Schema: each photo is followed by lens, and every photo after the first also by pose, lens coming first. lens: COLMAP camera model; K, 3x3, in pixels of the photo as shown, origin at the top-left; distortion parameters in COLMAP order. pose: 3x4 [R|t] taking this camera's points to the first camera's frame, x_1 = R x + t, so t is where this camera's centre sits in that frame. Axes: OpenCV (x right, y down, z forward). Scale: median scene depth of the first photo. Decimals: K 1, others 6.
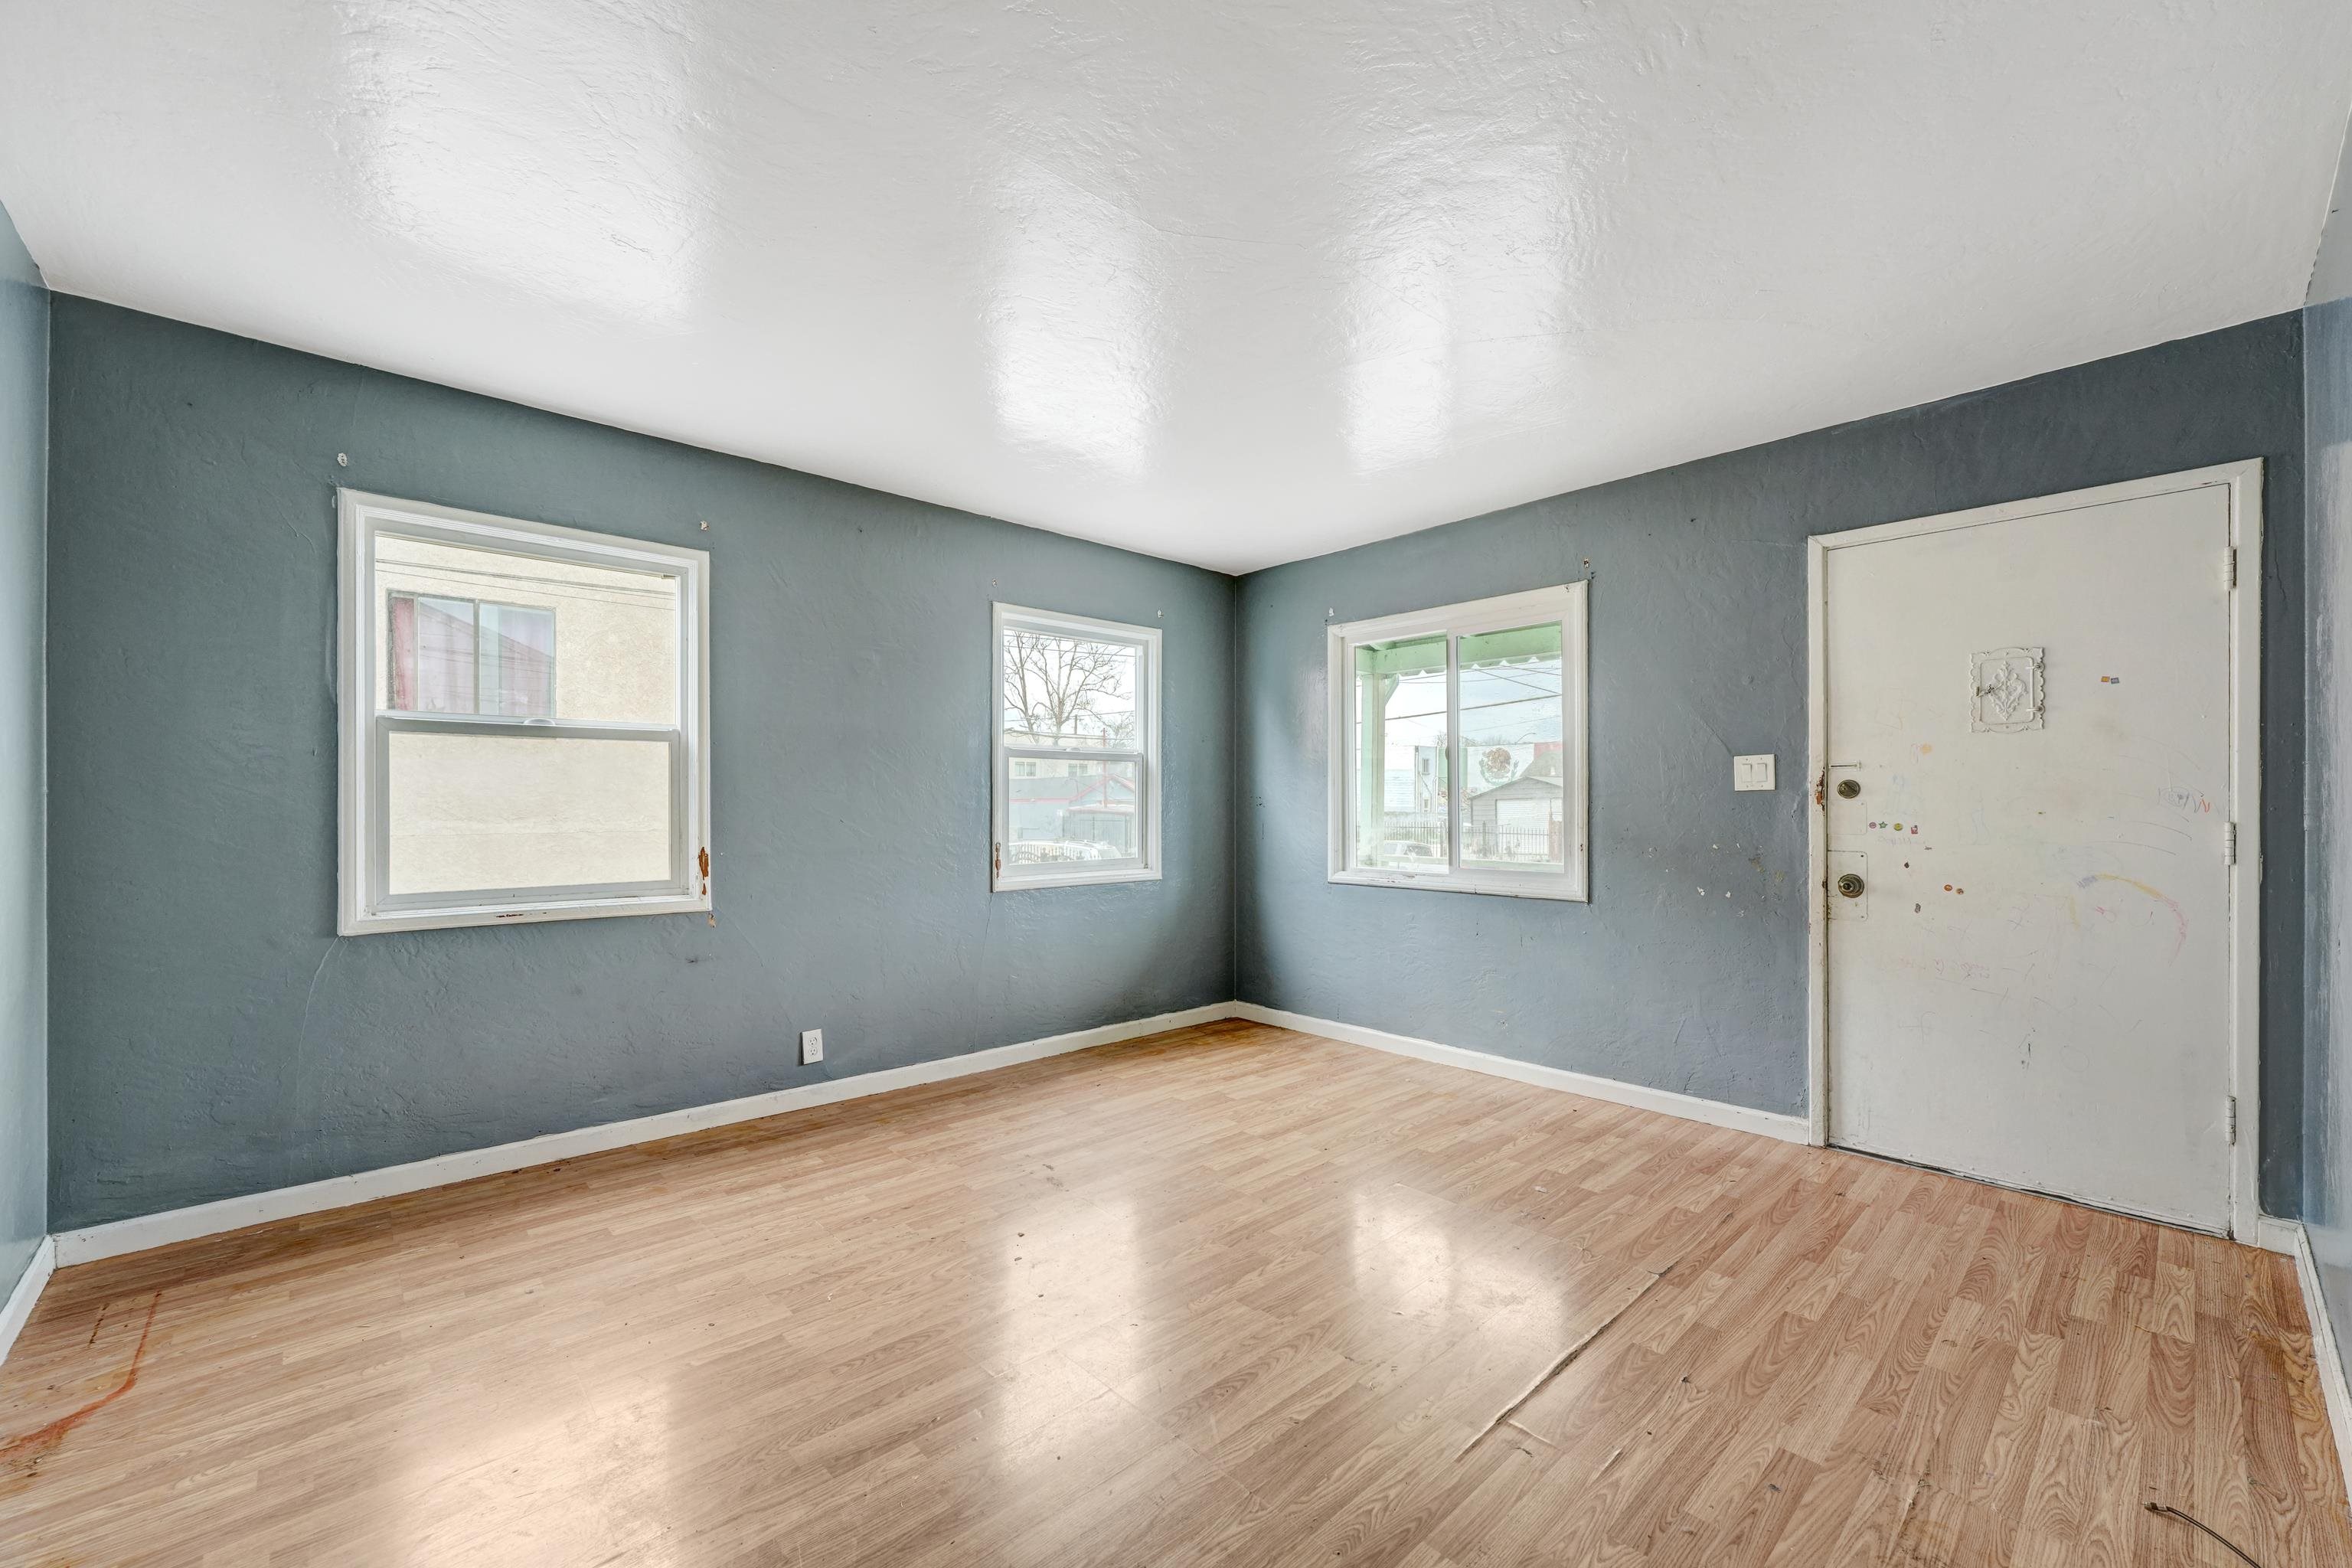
lens RADIAL K [[942.4, 0, 1165.5], [0, 942.4, 797.8], [0, 0, 1]] dist [-0.006239, 0.001793]
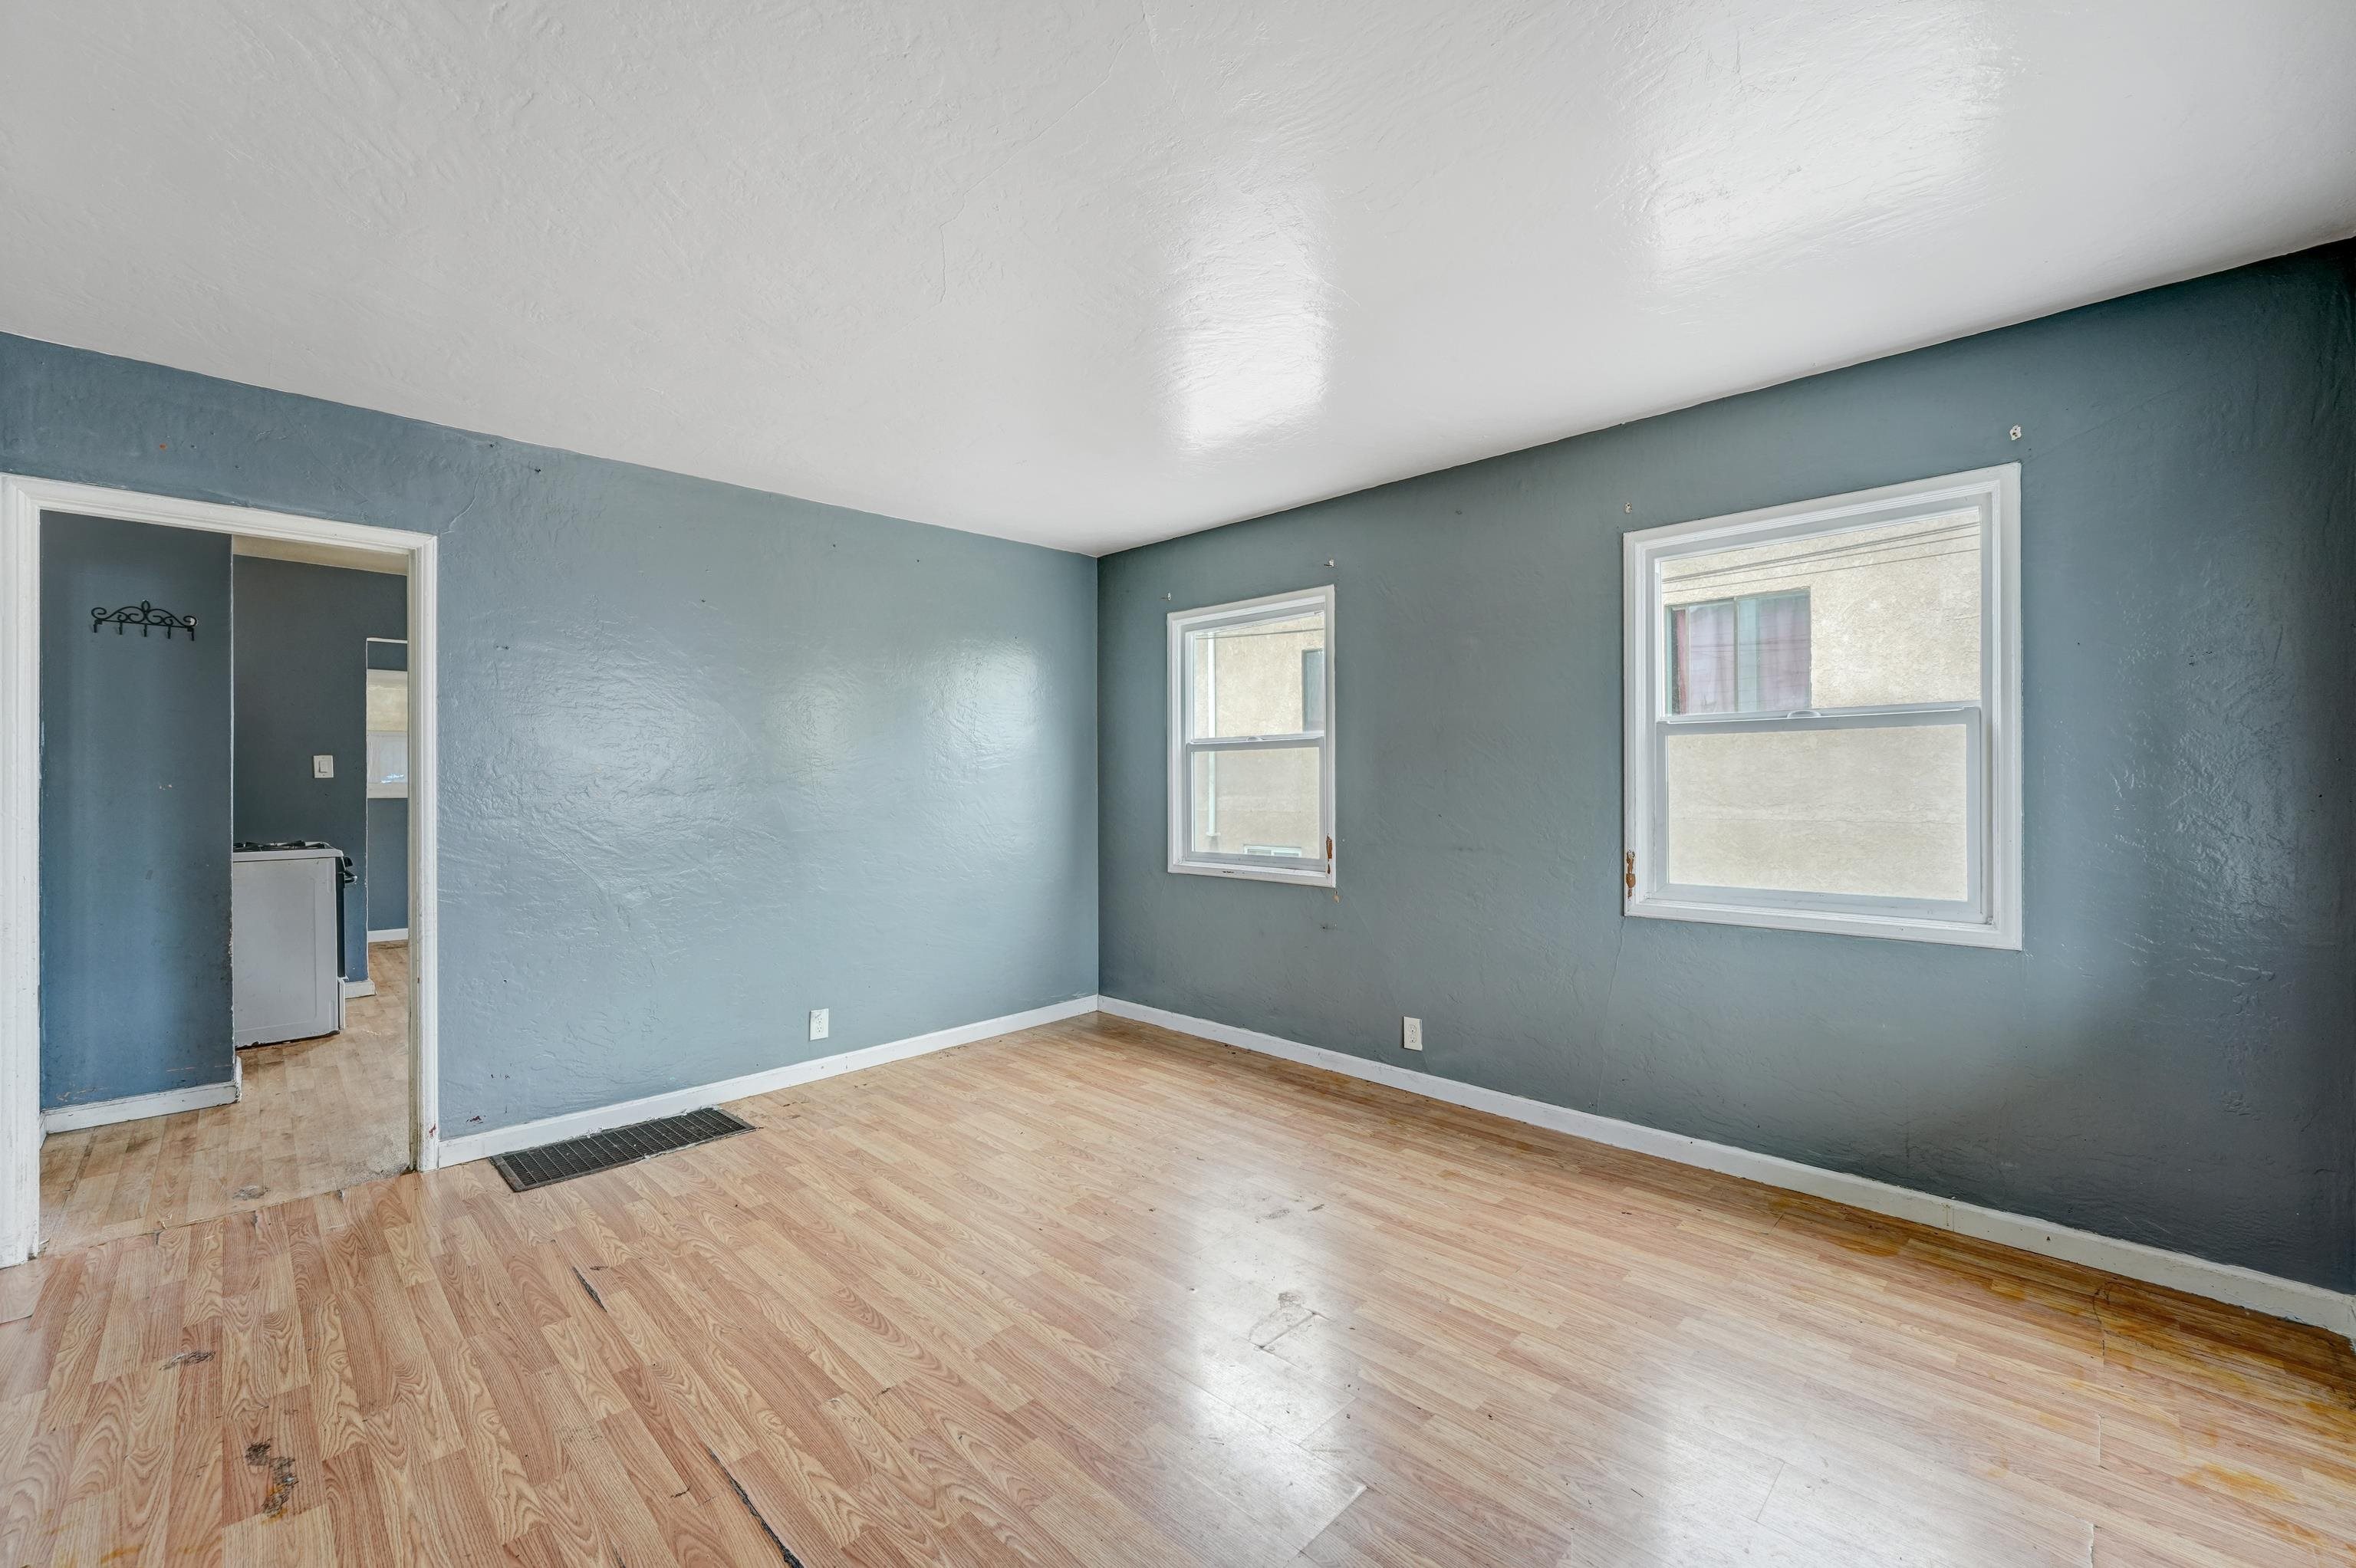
lens RADIAL K [[943.9, 0, 1166.3], [0, 943.9, 784.3], [0, 0, 1]] dist [-0.006239, 0.001793]
pose [[0.051575, -0.001346, -0.998668, 0.635530], [0.007245, 0.999973, -0.000974, -0.009299], [0.998643, -0.007185, 0.051583, 0.674849]]
